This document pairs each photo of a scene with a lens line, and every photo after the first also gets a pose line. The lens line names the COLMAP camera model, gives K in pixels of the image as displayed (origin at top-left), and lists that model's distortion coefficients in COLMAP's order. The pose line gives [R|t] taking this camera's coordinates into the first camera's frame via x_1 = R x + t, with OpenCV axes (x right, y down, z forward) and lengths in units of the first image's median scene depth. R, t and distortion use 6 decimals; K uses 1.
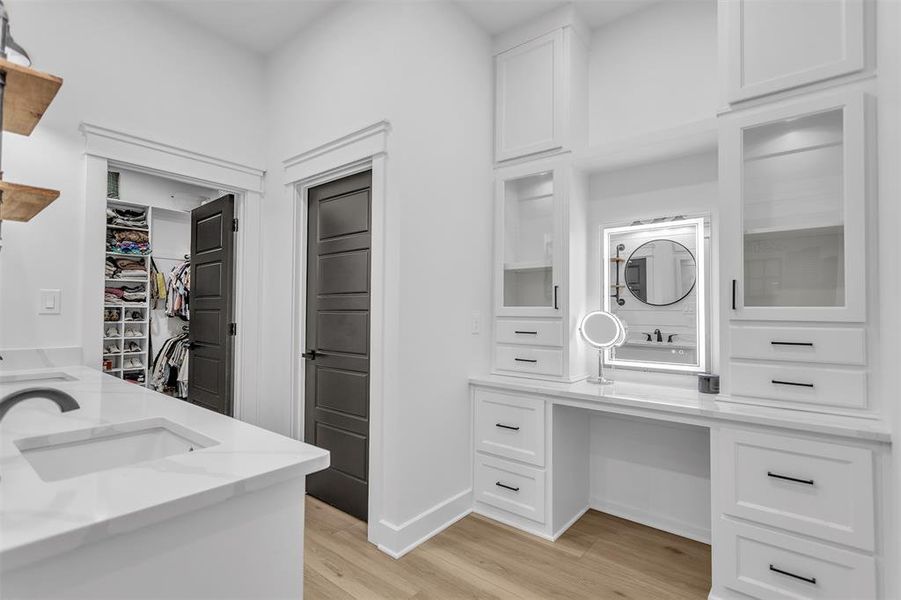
lens RADIAL K [[430.7, 0, 449.5], [0, 430.7, 301.8], [0, 0, 1]] dist [0.003279, 0.001674]
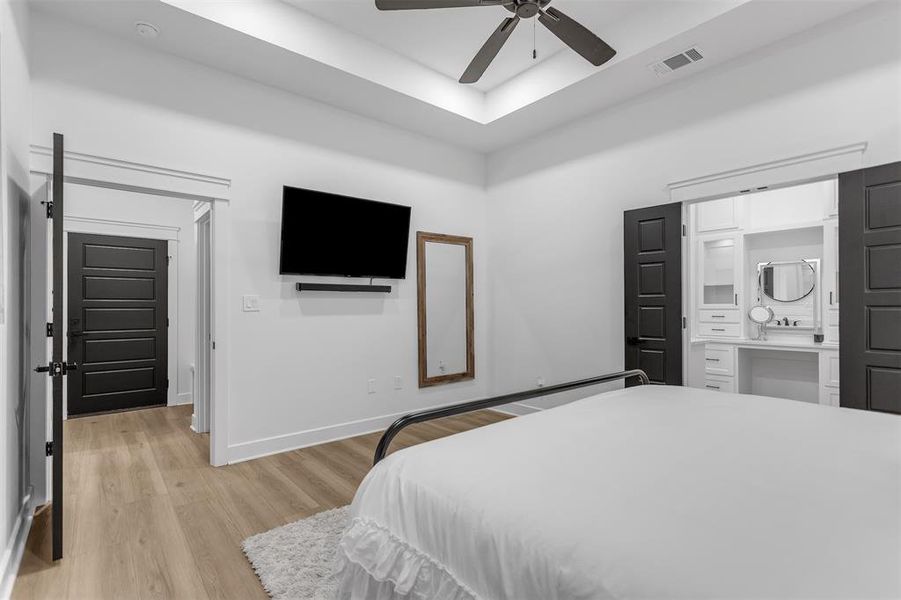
lens RADIAL K [[430.7, 0, 449.5], [0, 430.7, 301.8], [0, 0, 1]] dist [0.003279, 0.001674]
pose [[0.982467, -0.006029, -0.186339, -0.680148], [0.008214, 0.999906, 0.010957, -0.030066], [0.186255, -0.012295, 0.982424, -1.226250]]
